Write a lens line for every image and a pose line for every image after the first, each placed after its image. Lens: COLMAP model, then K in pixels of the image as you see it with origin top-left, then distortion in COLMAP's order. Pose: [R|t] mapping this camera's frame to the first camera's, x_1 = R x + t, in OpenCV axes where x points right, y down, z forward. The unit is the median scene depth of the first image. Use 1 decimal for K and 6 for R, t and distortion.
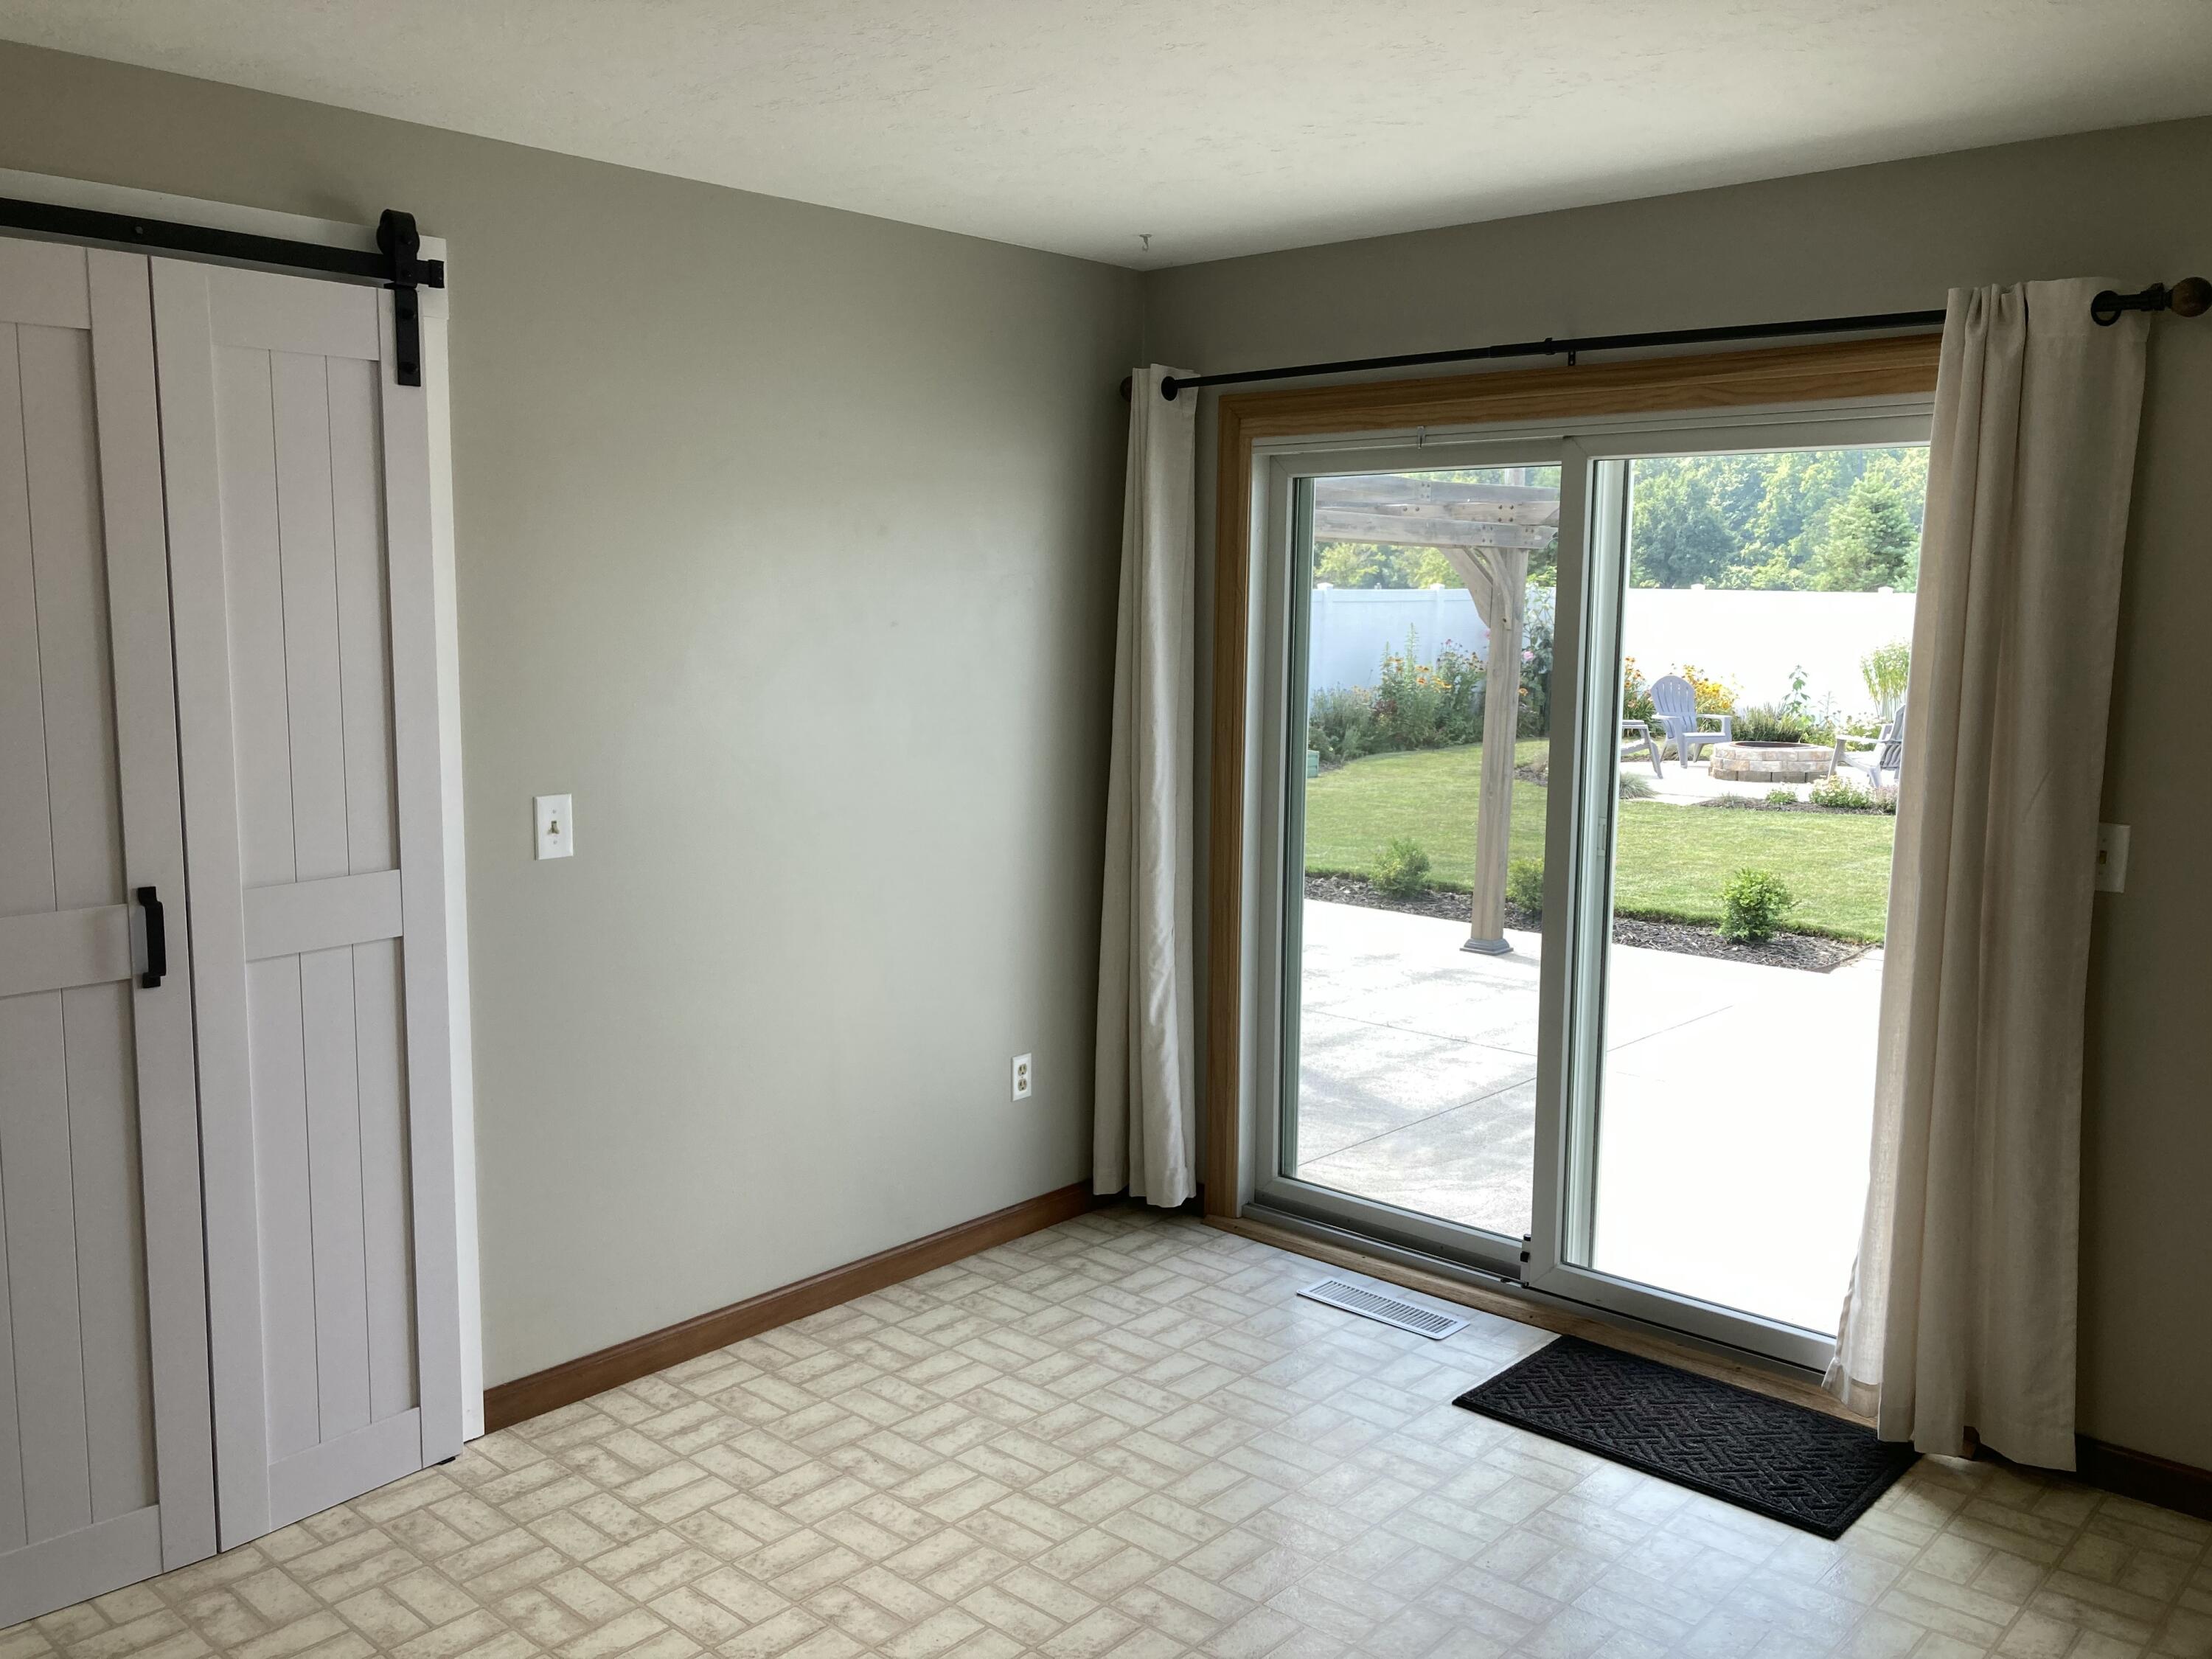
lens RADIAL K [[1818.8, 0, 1090.3], [0, 1818.8, 815.2], [0, 0, 1]] dist [0.031810, -0.035557]
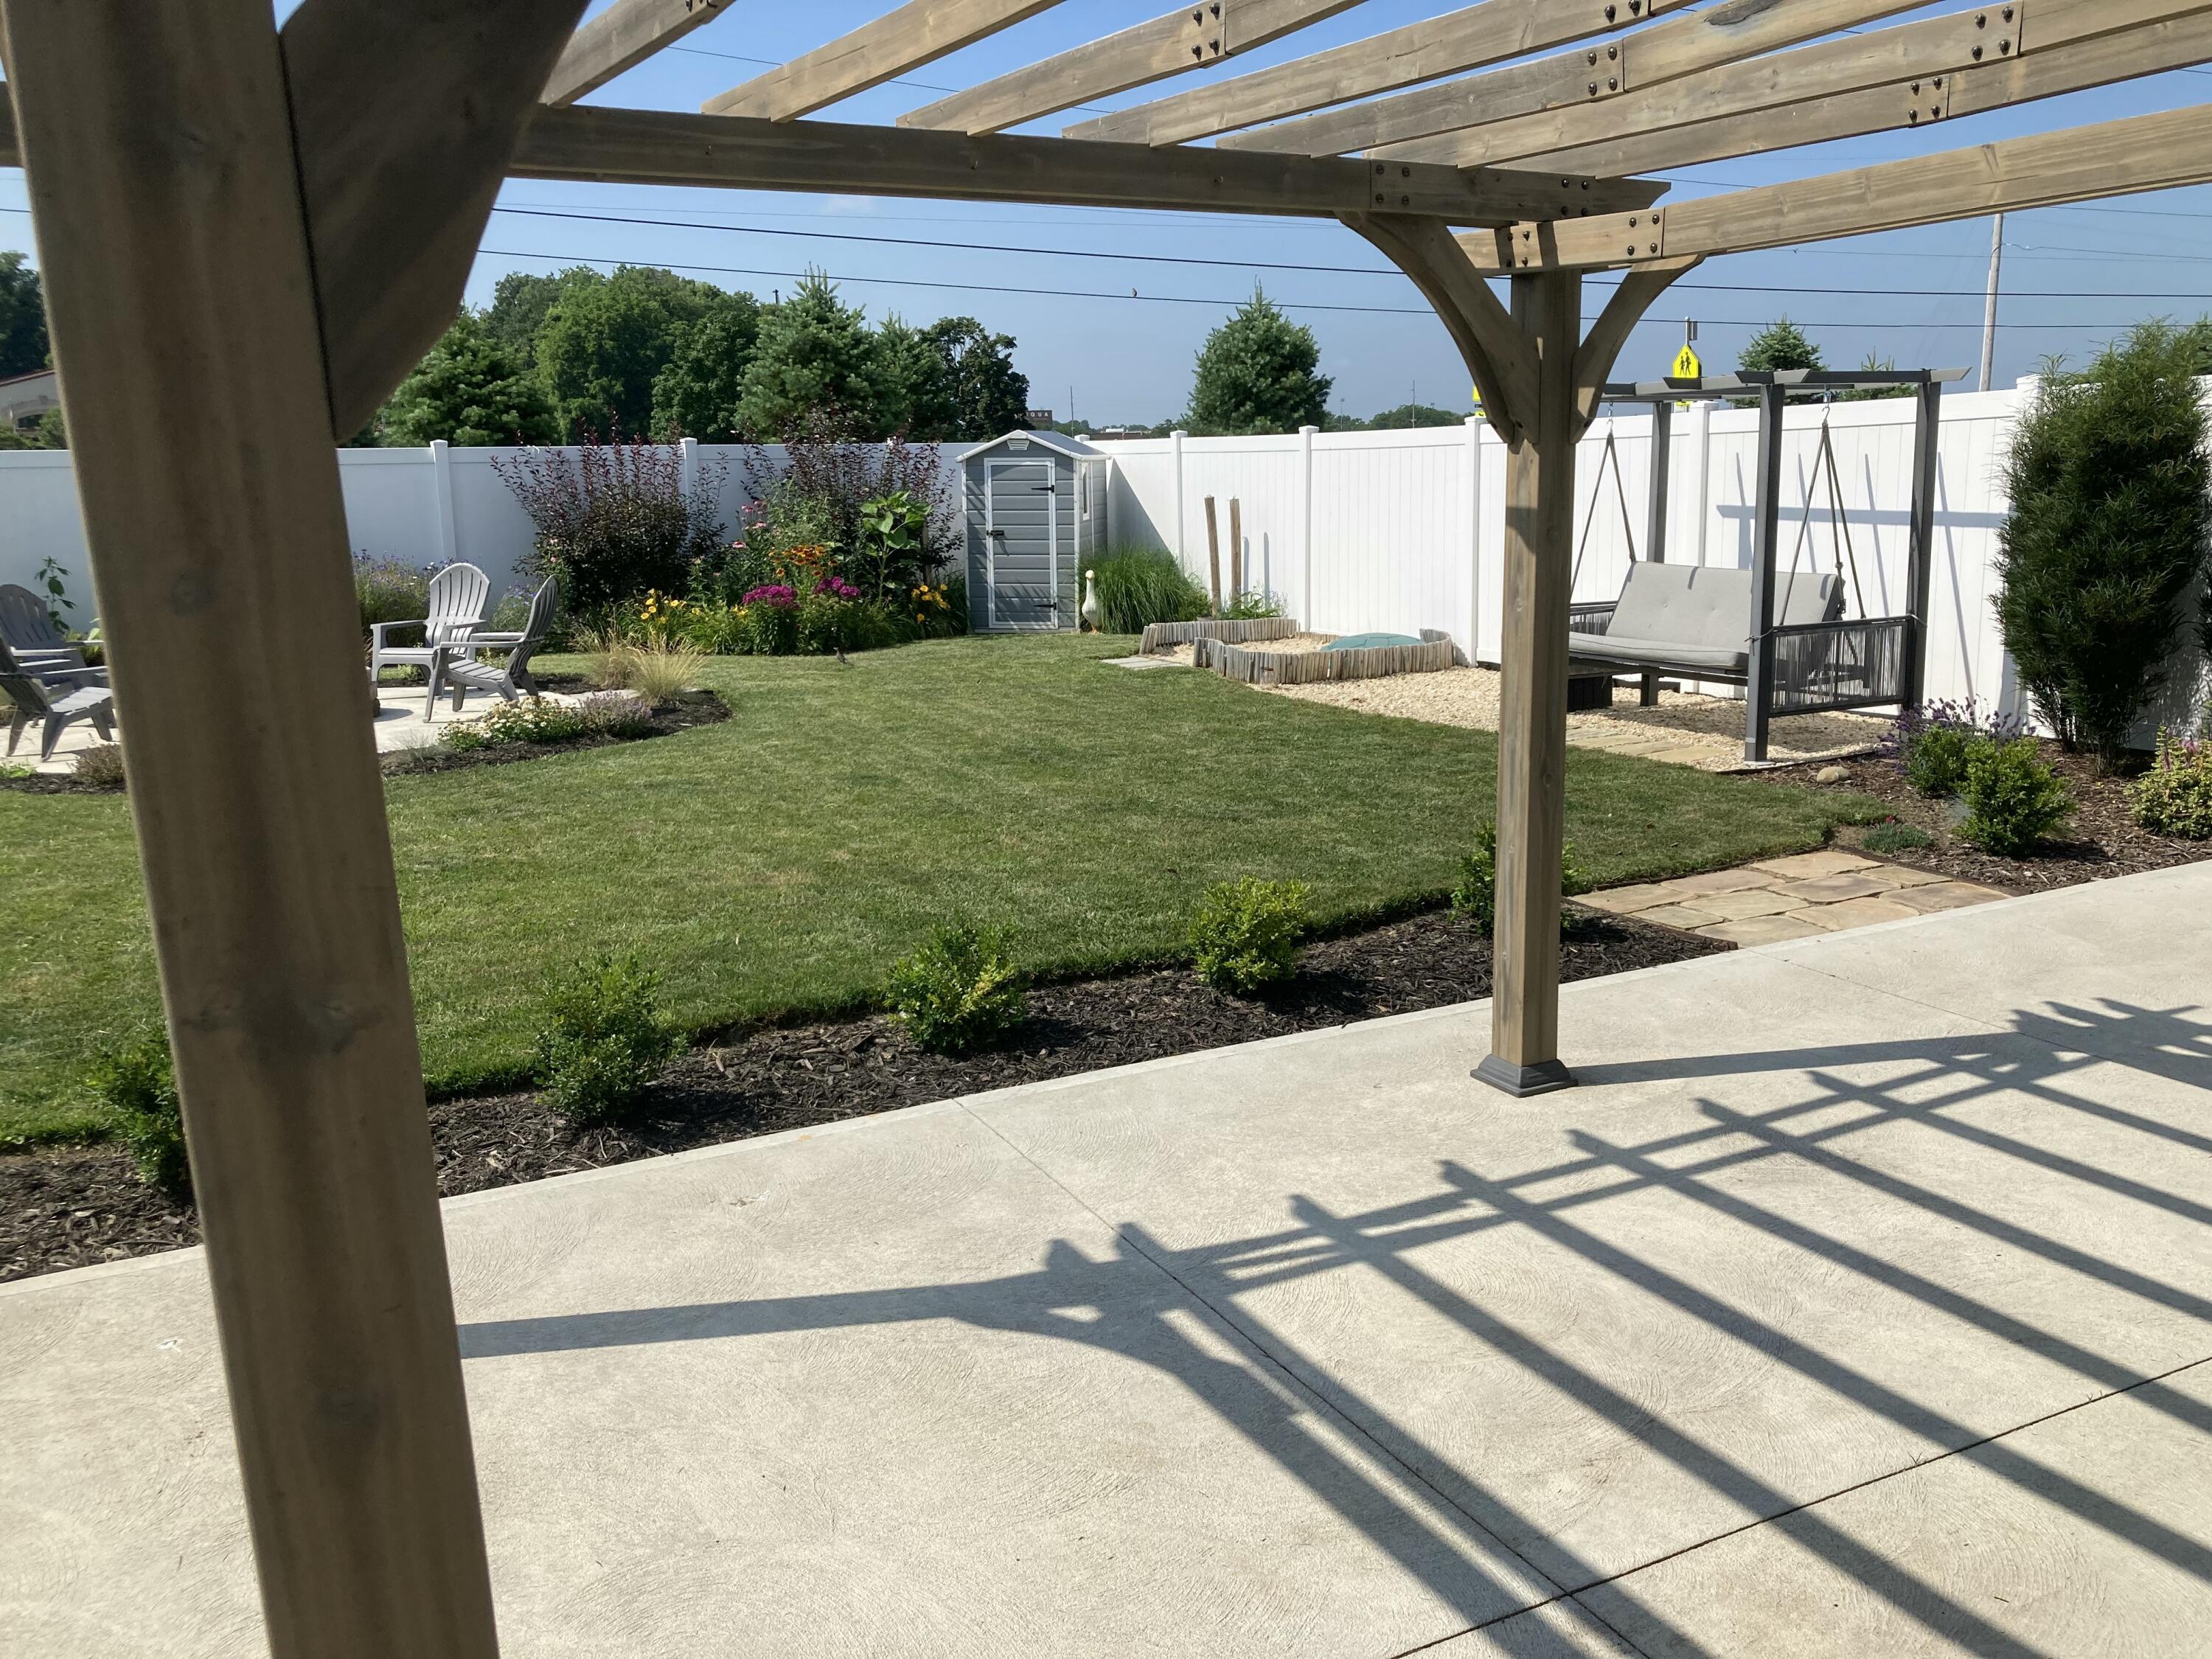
lens RADIAL K [[1818.8, 0, 1134.0], [0, 1818.8, 868.0], [0, 0, 1]] dist [0.031810, -0.035557]
pose [[0.351185, -0.225453, 0.908758, -0.149253], [0.140963, 0.972246, 0.186729, -0.052932], [-0.925634, 0.062524, 0.373218, 0.495988]]
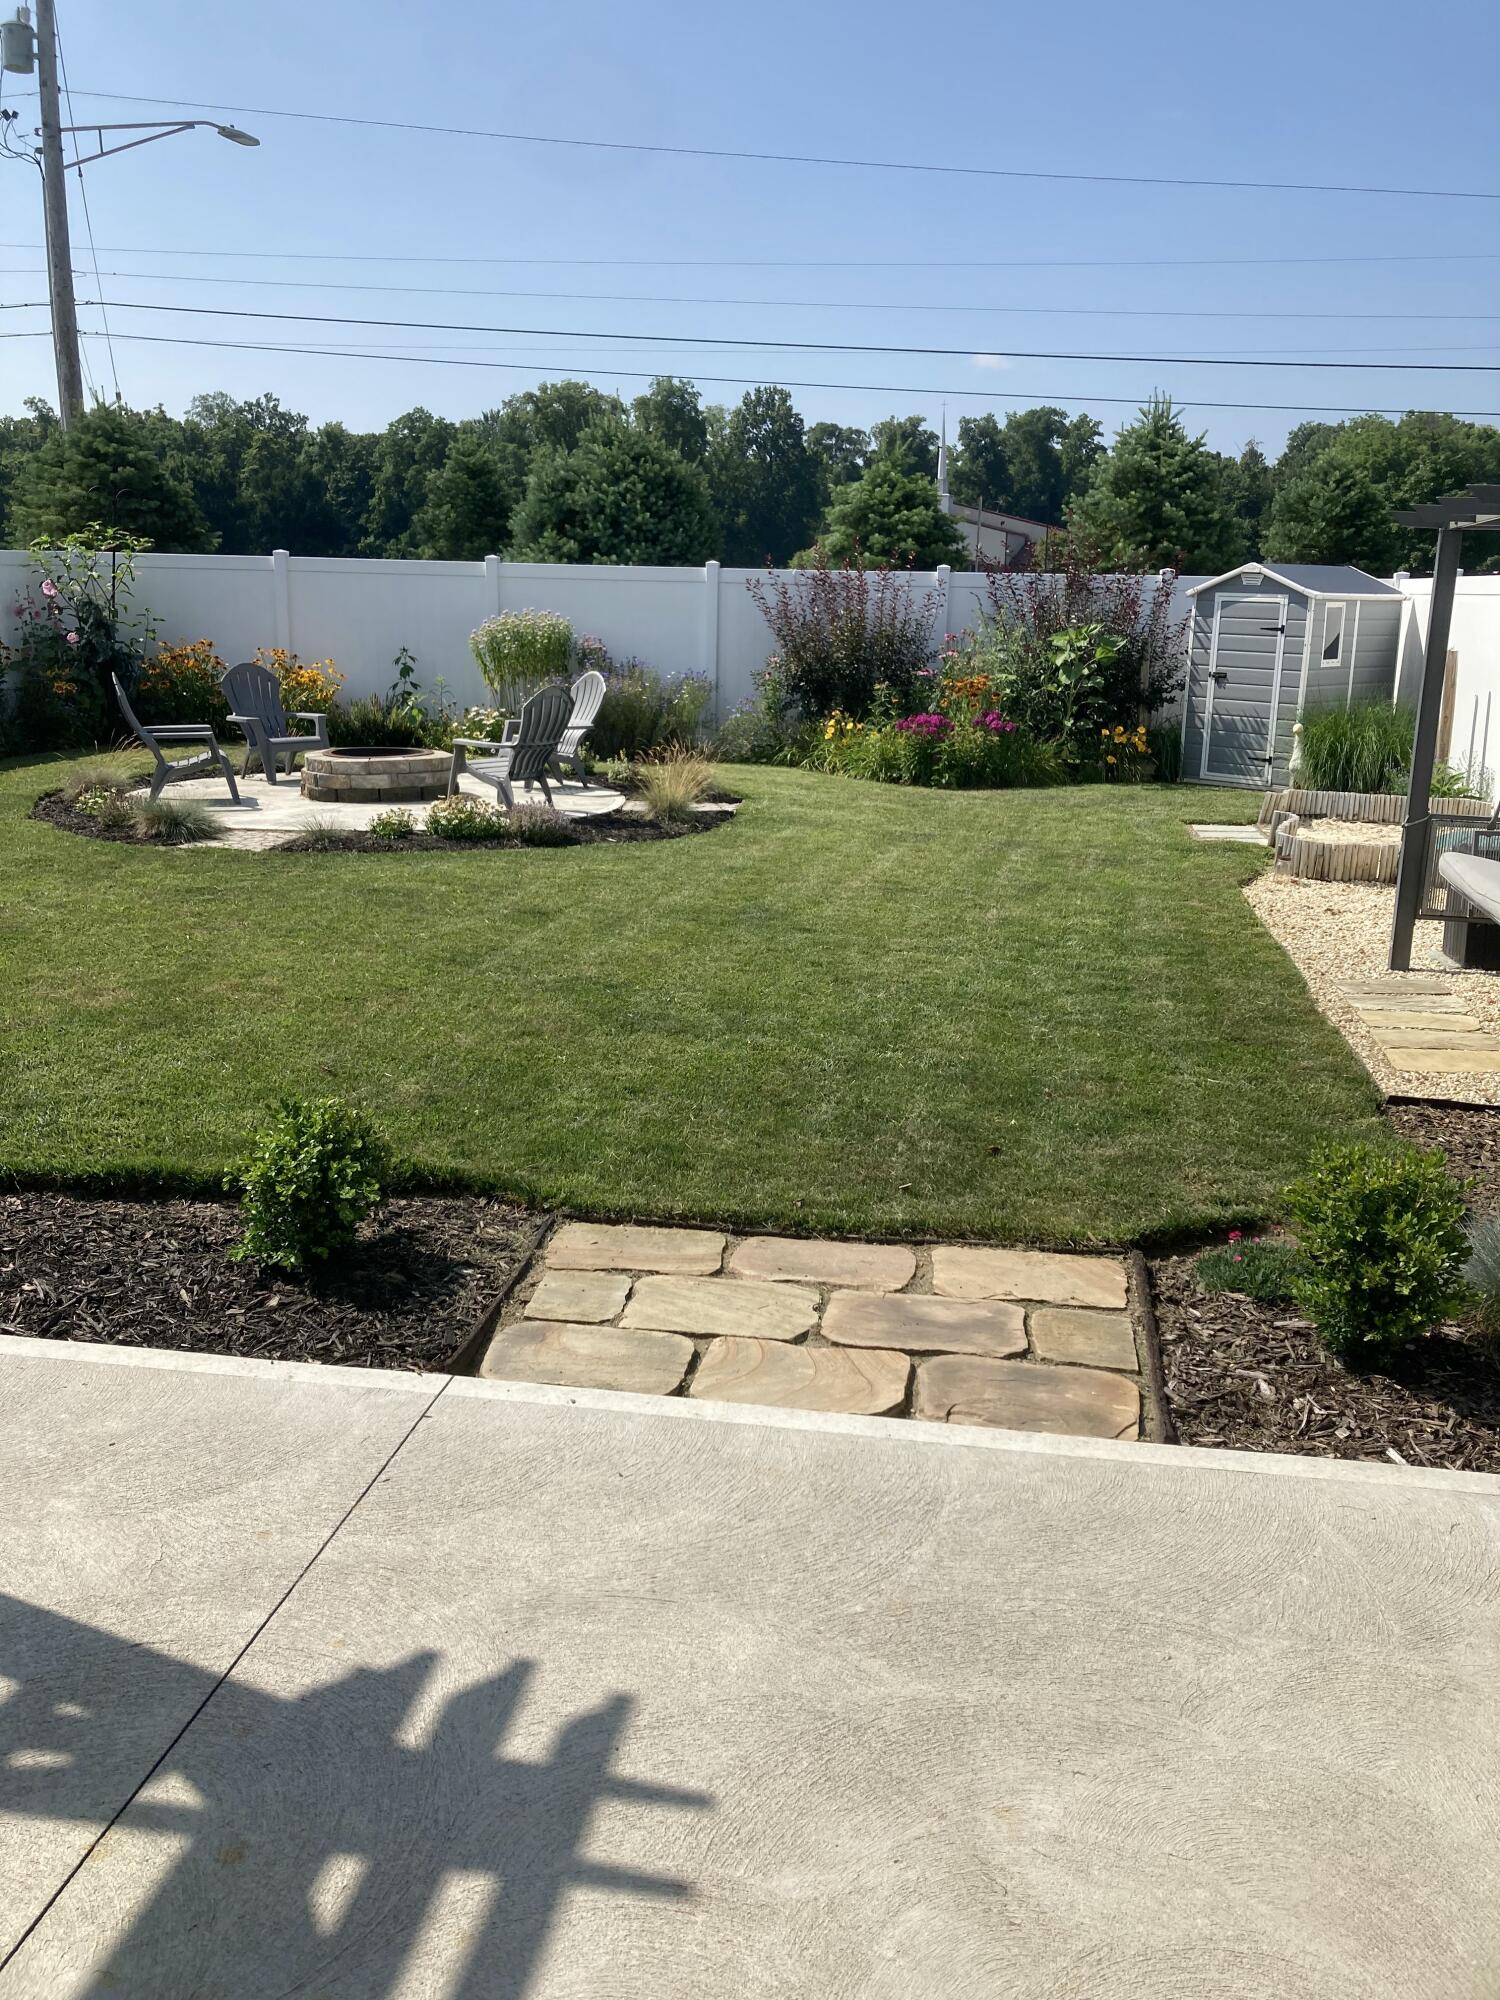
lens RADIAL K [[1644.5, 0, 760.0], [0, 1644.5, 980.1], [0, 0, 1]] dist [0.031810, -0.035557]
pose [[0.842279, -0.121930, 0.525070, 0.139921], [0.061343, 0.989435, 0.131363, -0.026427], [-0.535540, -0.078435, 0.840860, 0.338105]]
